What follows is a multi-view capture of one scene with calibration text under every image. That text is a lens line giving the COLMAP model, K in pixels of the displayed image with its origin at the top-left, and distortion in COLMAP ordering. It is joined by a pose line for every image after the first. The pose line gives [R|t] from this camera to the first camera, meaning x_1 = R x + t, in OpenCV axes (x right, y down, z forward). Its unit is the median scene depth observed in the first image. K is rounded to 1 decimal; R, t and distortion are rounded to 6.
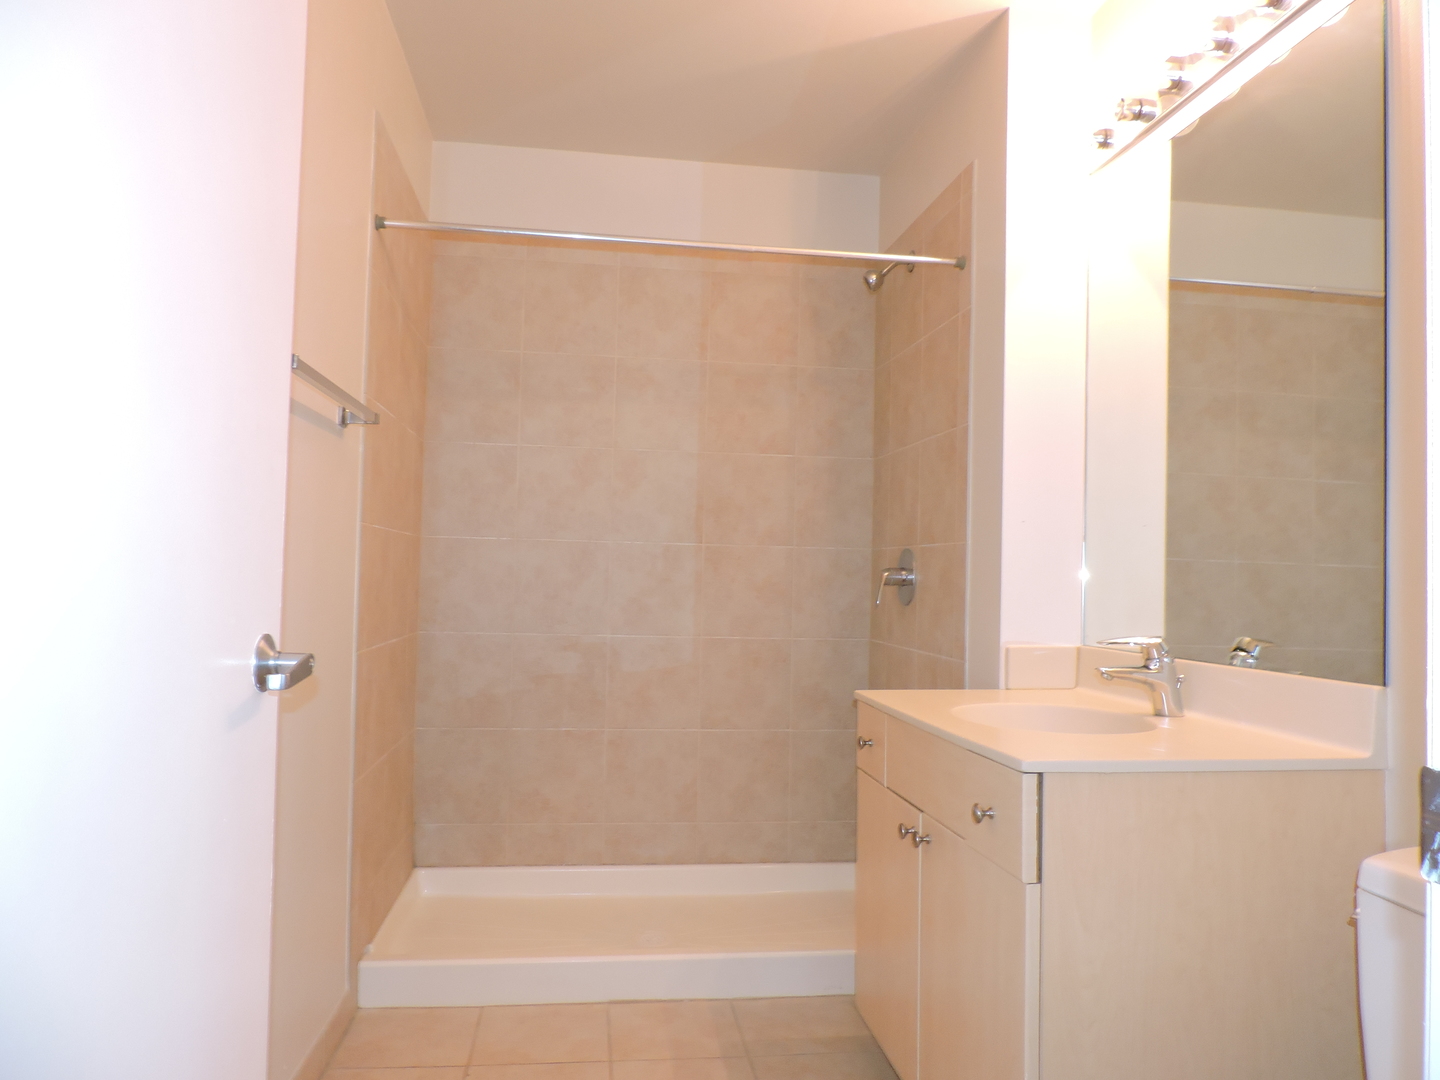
lens RADIAL K [[1020.6, 0, 722.1], [0, 1020.6, 548.1], [0, 0, 1]] dist [-0.015633, -0.000632]
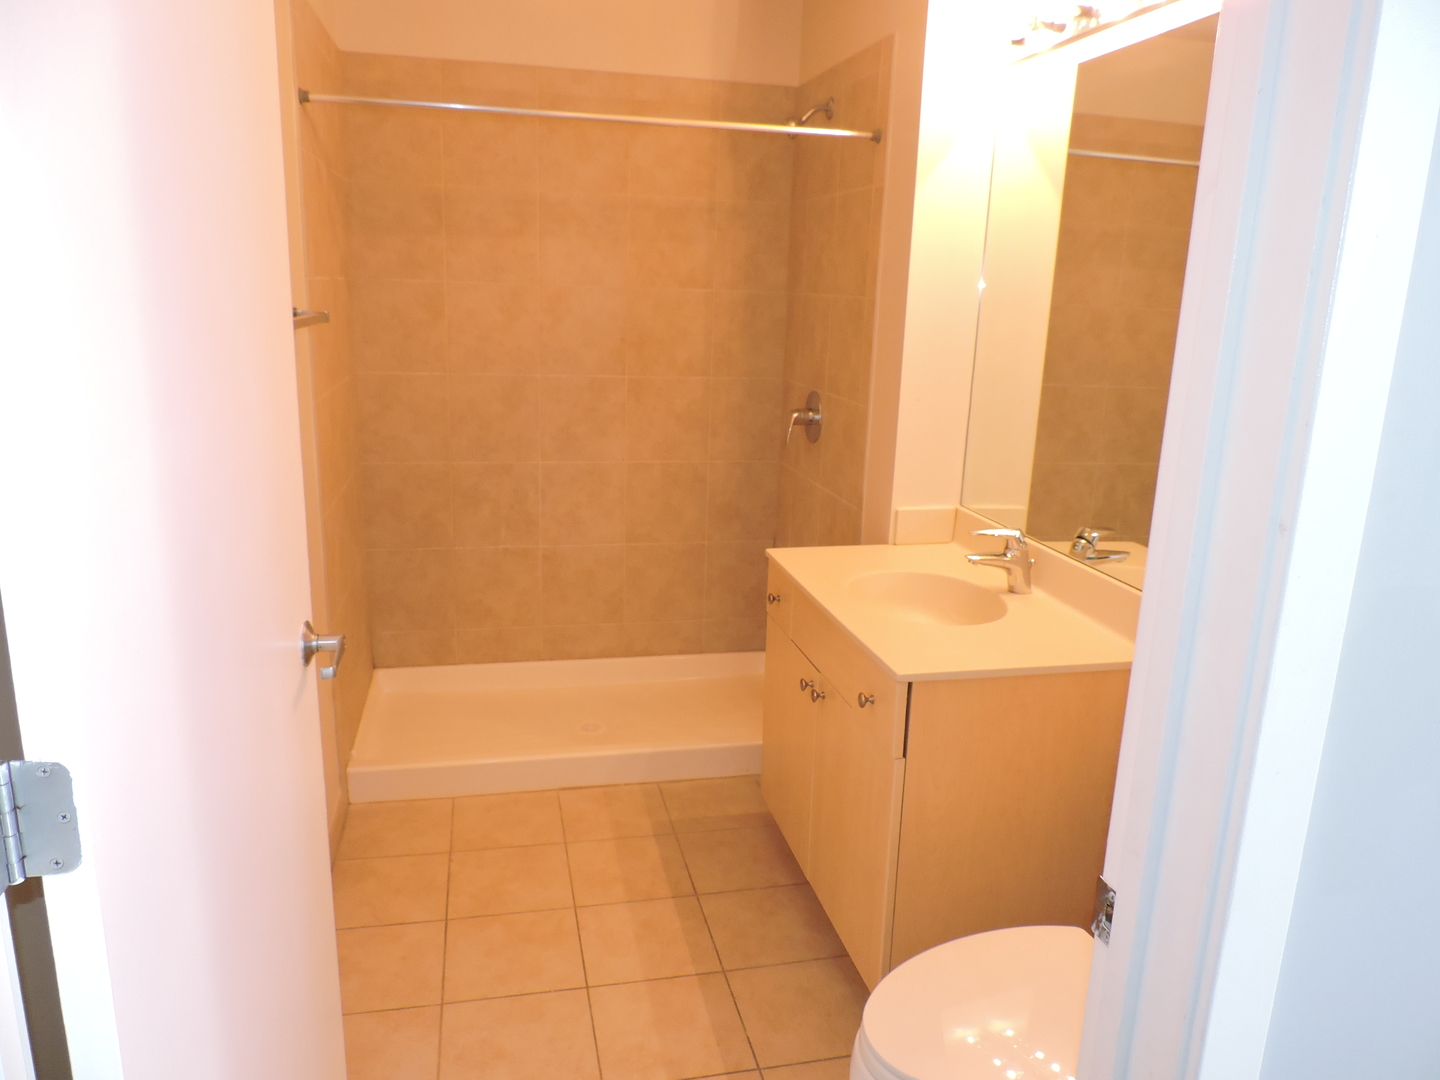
lens RADIAL K [[1017.2, 0, 722.3], [0, 1017.2, 546.3], [0, 0, 1]] dist [-0.012181, -0.002298]
pose [[0.995512, -0.011803, 0.093895, -0.021381], [-0.014444, 0.961616, 0.274018, -0.131514], [-0.093525, -0.274144, 0.957130, -0.079128]]
